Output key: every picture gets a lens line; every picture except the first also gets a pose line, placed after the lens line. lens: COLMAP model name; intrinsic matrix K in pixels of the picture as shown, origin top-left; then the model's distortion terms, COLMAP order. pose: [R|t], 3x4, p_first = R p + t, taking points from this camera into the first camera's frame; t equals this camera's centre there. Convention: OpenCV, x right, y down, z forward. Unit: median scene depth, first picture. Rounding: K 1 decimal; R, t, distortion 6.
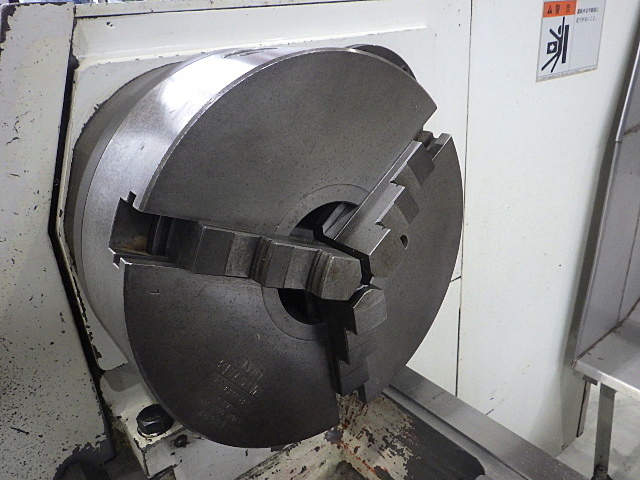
lens RADIAL K [[527.8, 0, 320.0], [0, 527.8, 240.0], [0, 0, 1]] dist [-0.002424, 0.003129]
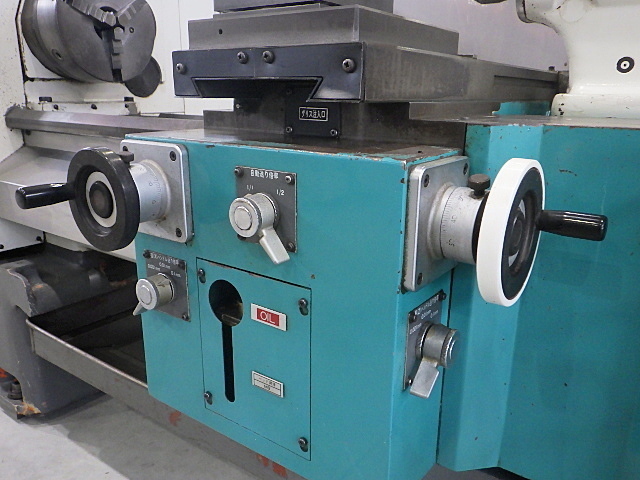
lens RADIAL K [[527.8, 0, 320.0], [0, 527.8, 240.0], [0, 0, 1]] dist [-0.002424, 0.003129]
pose [[0.952216, 0.004931, 0.305385, 0.220224], [0.037370, 0.990476, -0.132518, 1.508023], [-0.303130, 0.137599, 0.942963, -1.980406]]
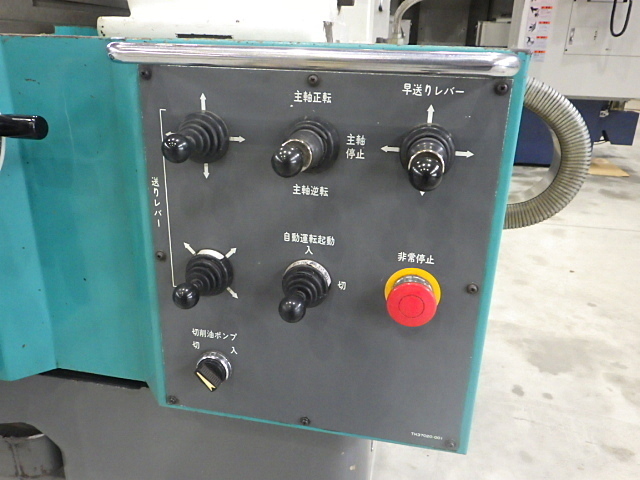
lens RADIAL K [[527.8, 0, 320.0], [0, 527.8, 240.0], [0, 0, 1]] dist [-0.002424, 0.003129]
pose [[0.741575, -0.141521, 0.655773, 0.619388], [0.187316, 0.982300, 0.000164, 1.674828], [-0.644189, 0.122715, 0.754958, -2.308301]]
